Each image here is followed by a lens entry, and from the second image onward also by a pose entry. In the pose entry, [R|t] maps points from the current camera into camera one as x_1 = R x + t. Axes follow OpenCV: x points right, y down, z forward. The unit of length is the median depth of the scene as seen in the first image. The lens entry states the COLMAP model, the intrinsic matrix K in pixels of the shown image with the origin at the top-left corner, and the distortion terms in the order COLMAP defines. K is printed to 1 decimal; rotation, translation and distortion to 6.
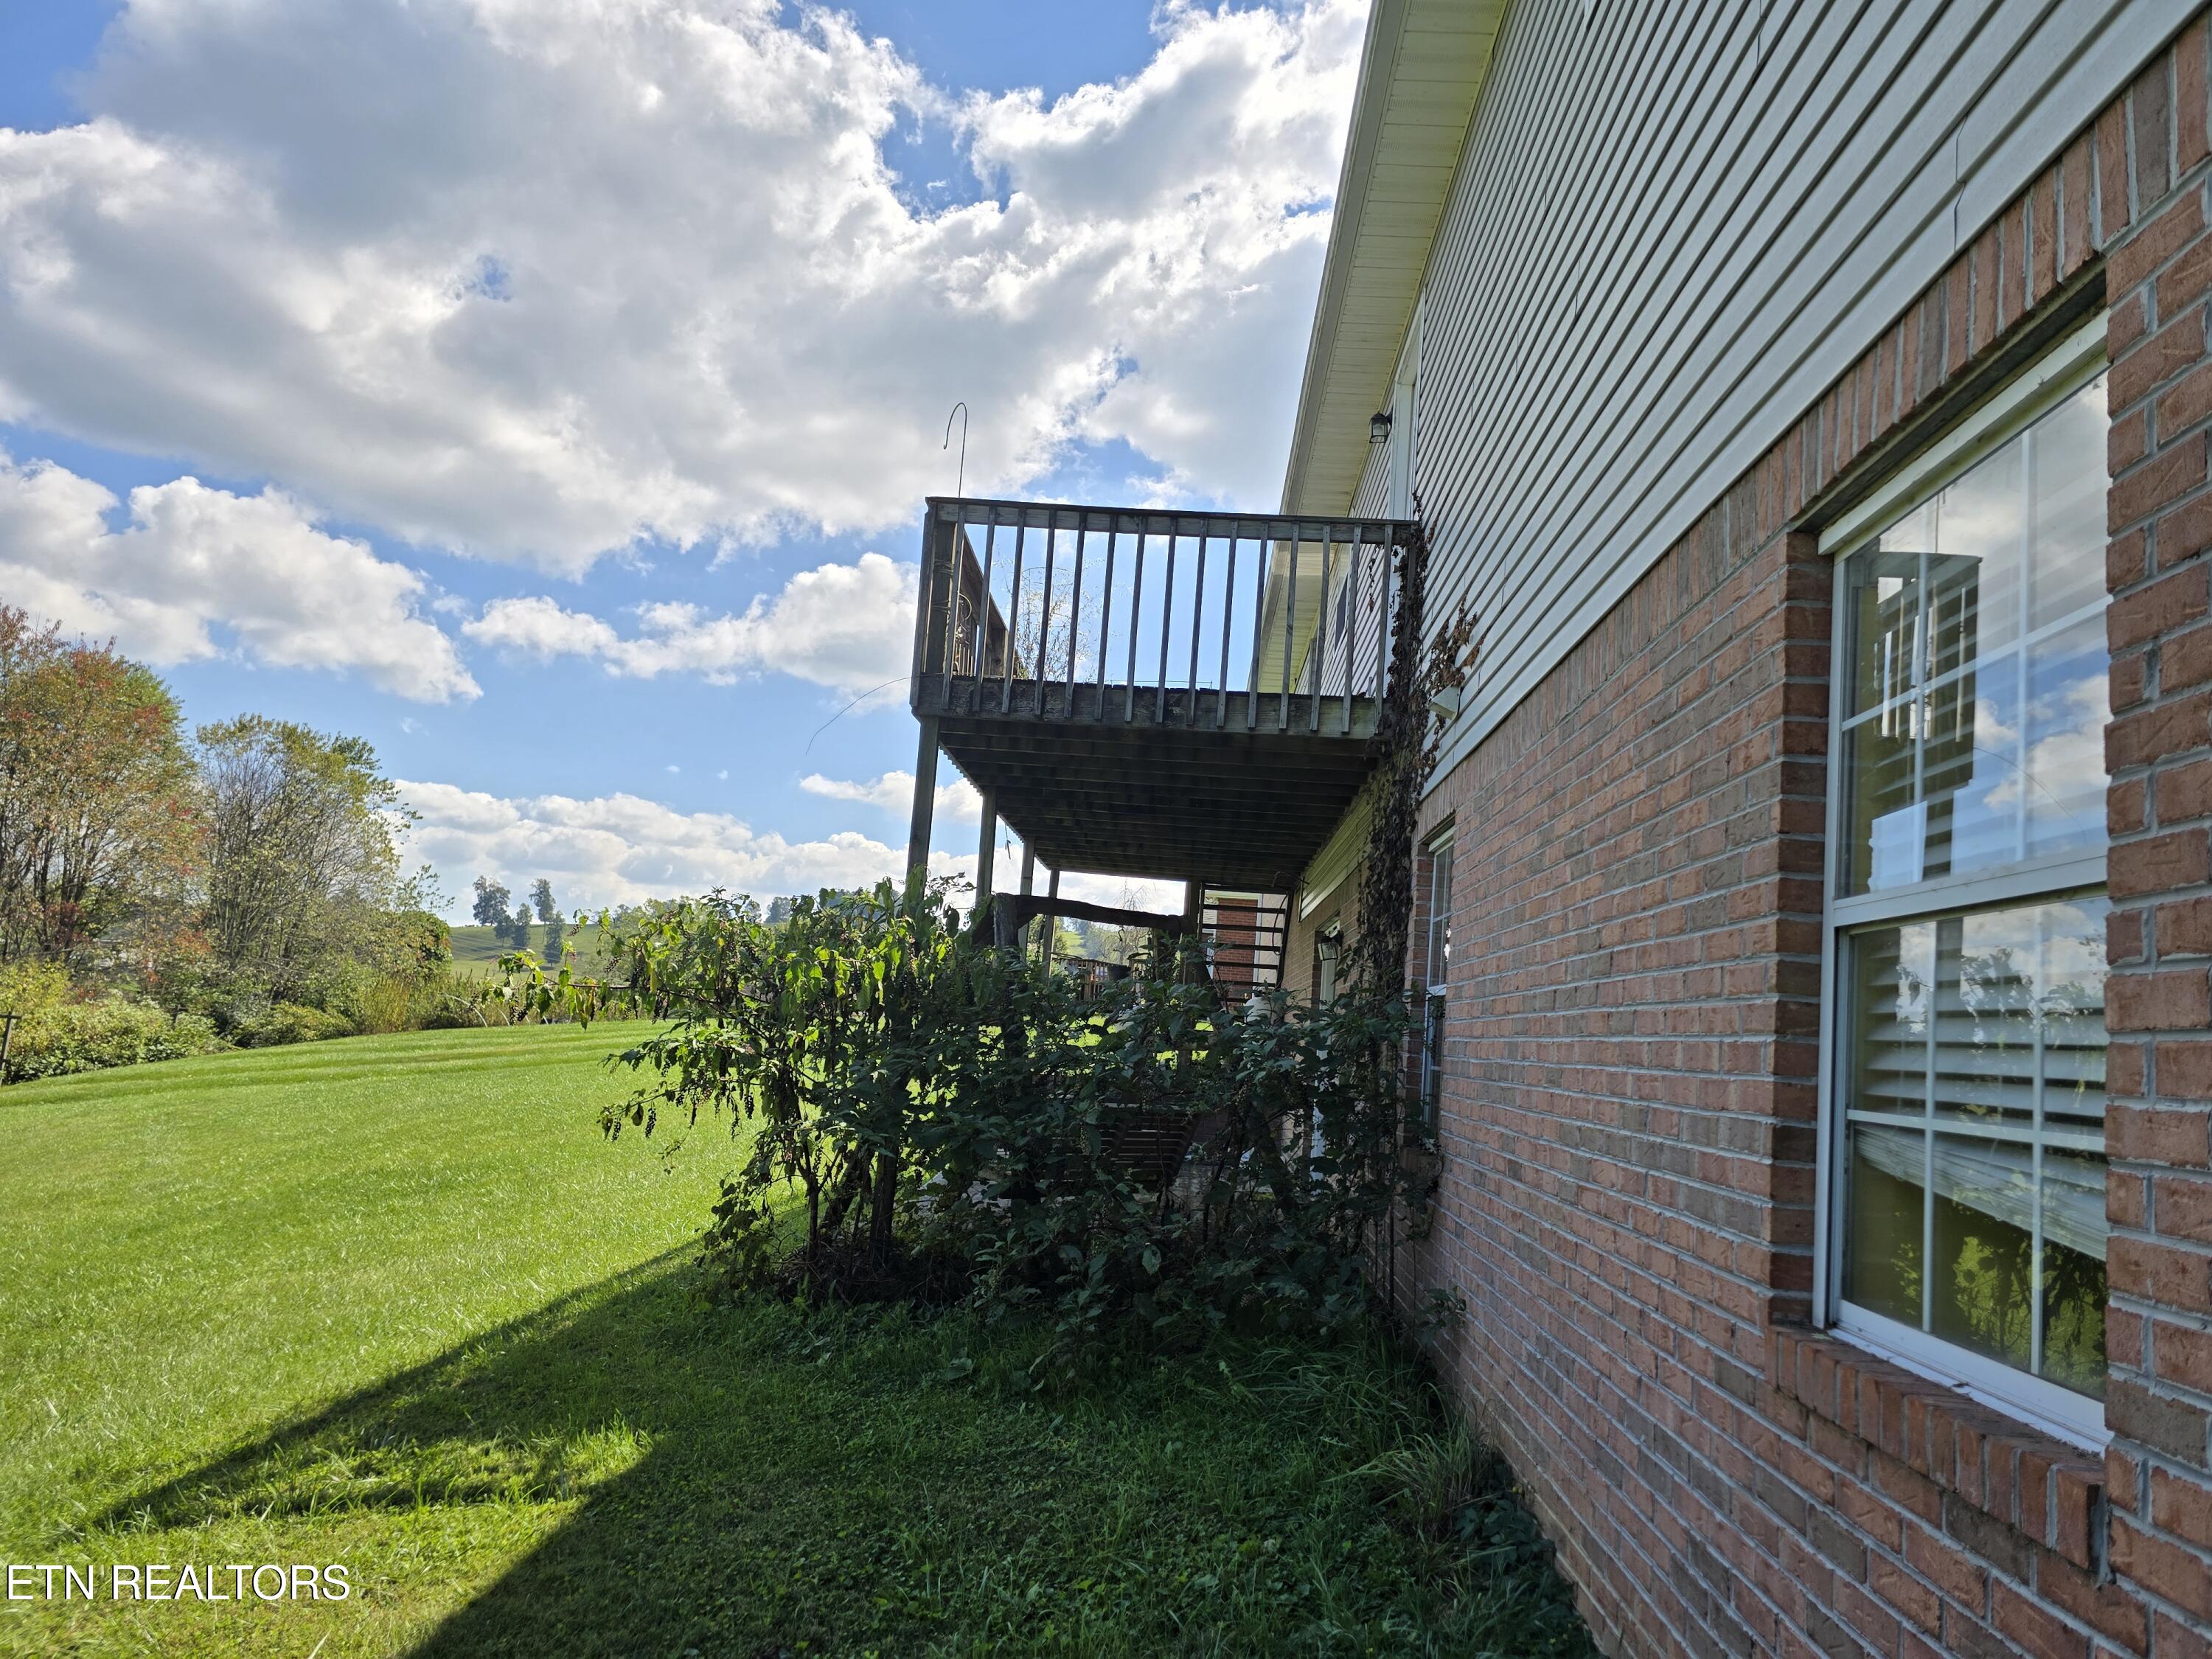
lens RADIAL K [[1481.0, 0, 1106.1], [0, 1481.0, 836.8], [0, 0, 1]] dist [0.047347, -0.049387]
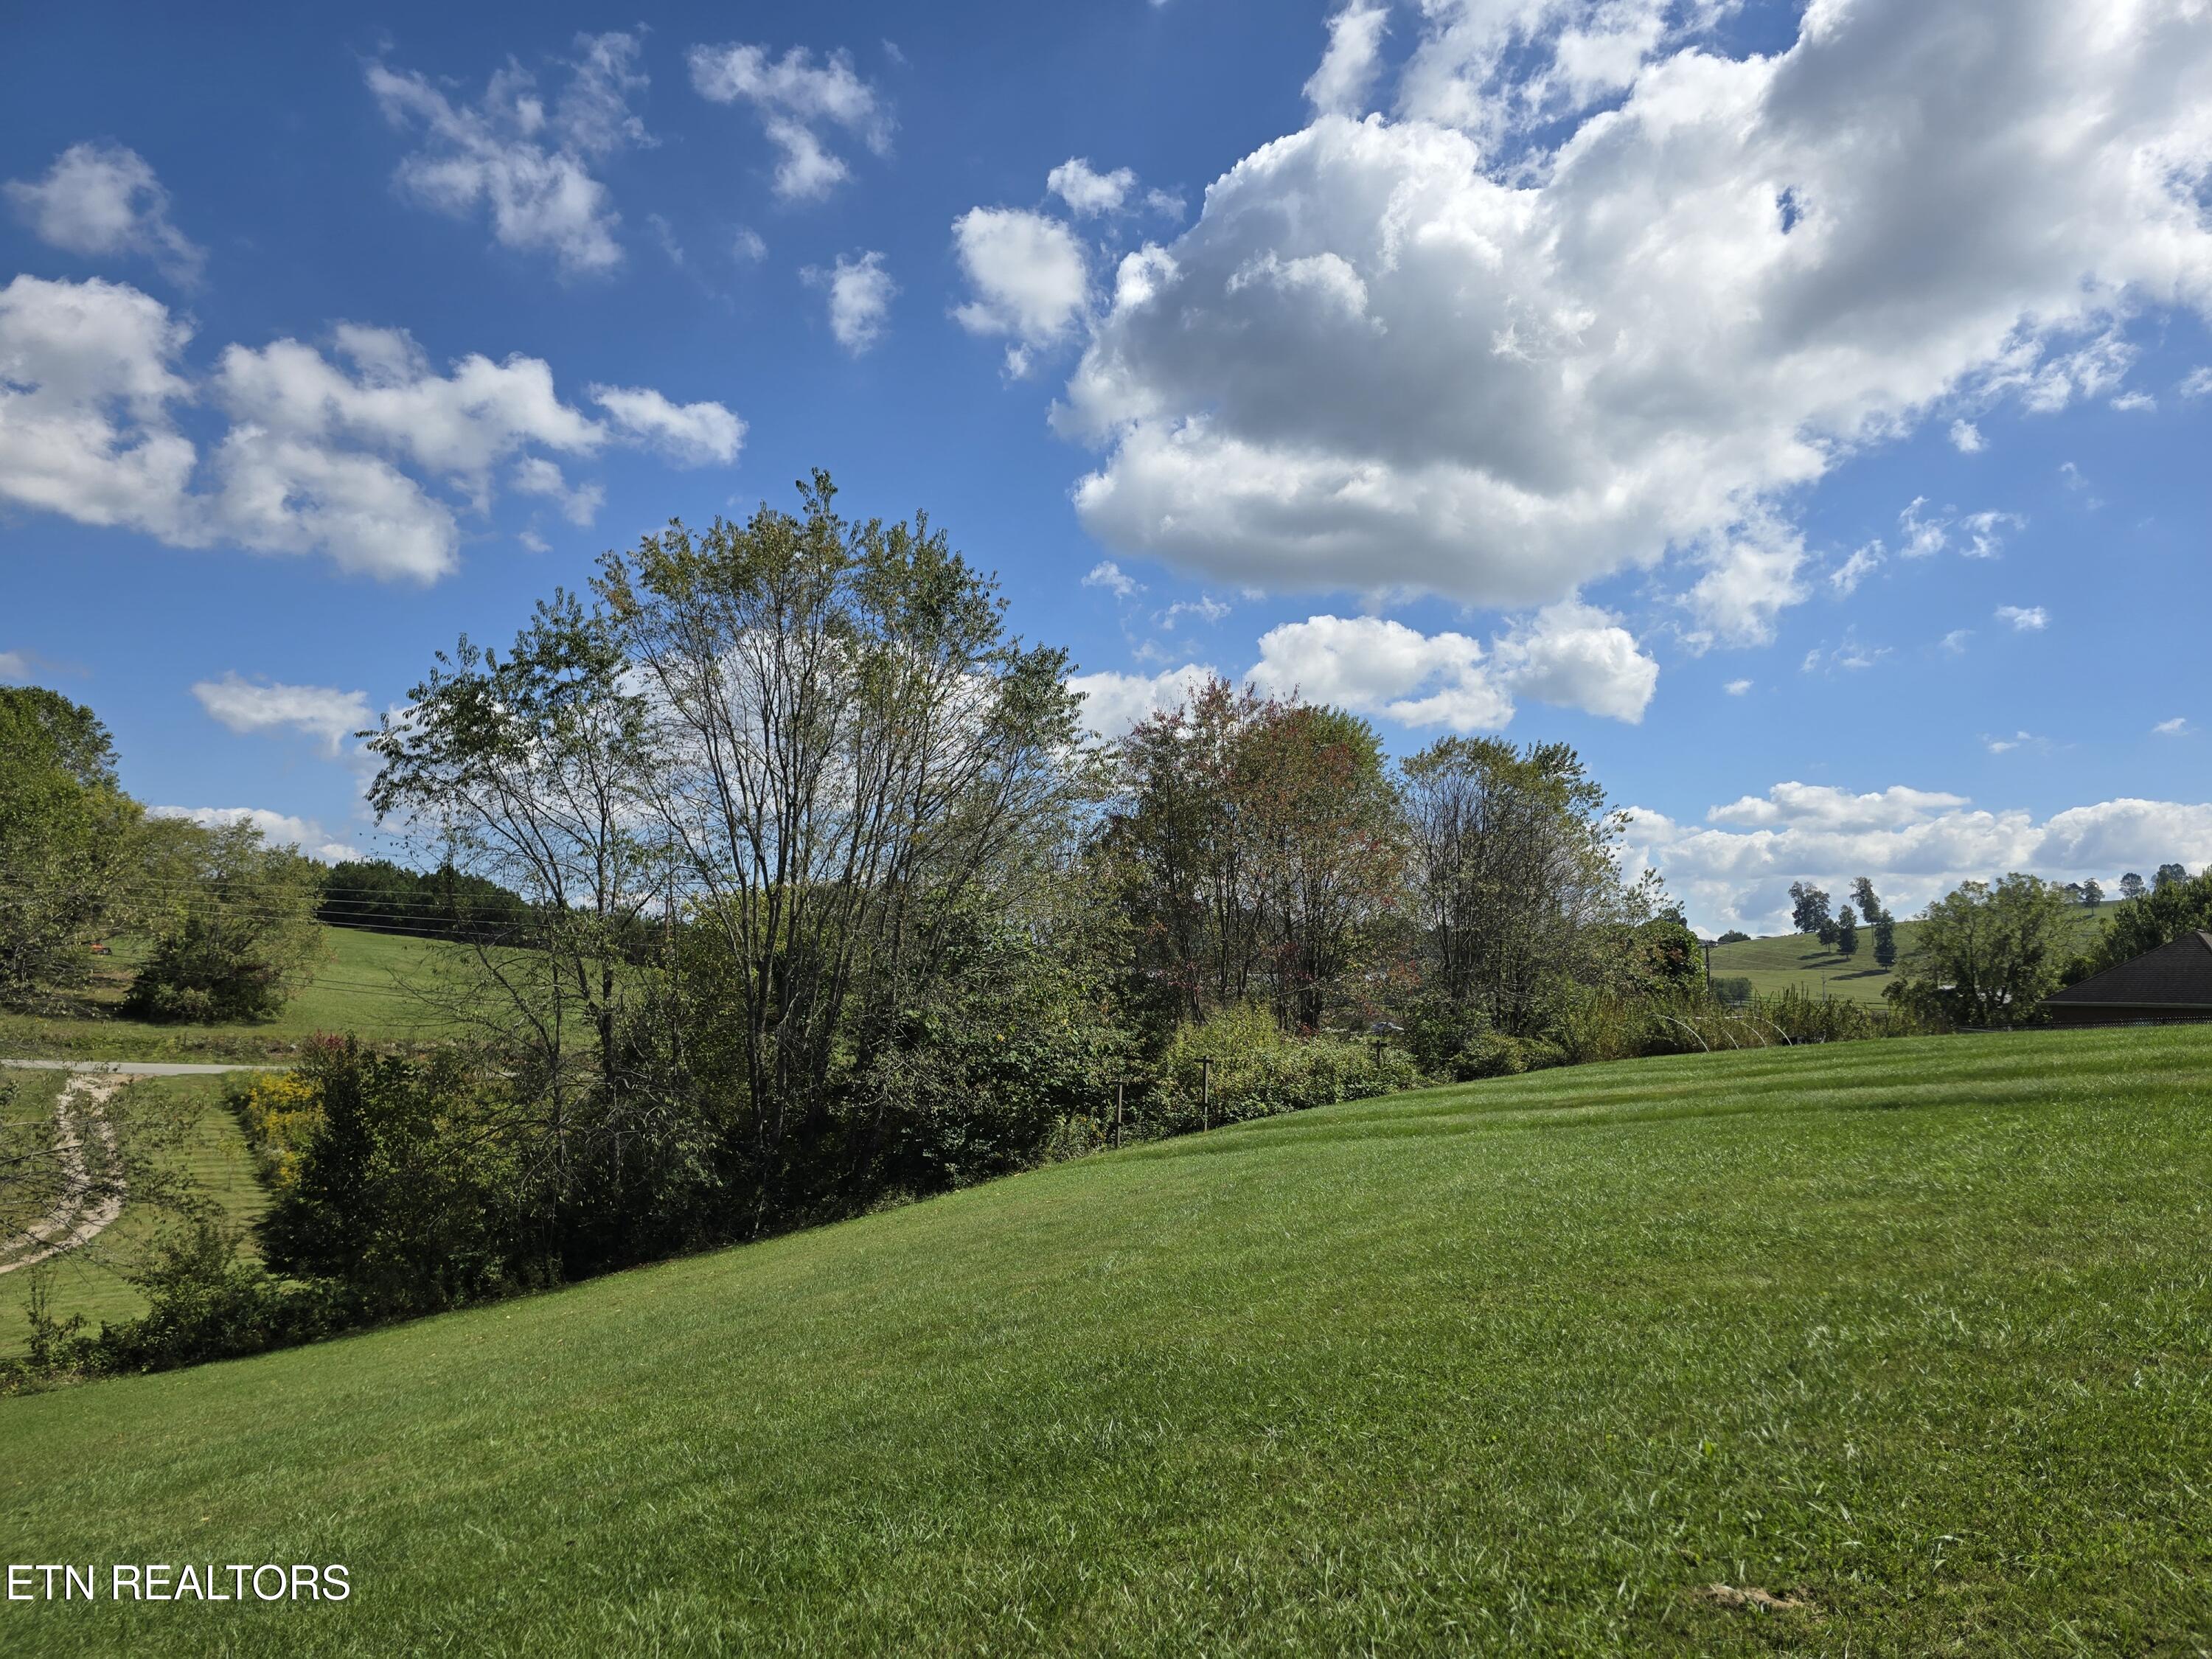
lens RADIAL K [[1481.0, 0, 1111.2], [0, 1481.0, 829.7], [0, 0, 1]] dist [0.047347, -0.049387]
pose [[0.669050, -0.141571, -0.729610, -0.014408], [0.133090, 0.988644, -0.069790, 0.016639], [0.731204, -0.050411, 0.680293, 0.170329]]
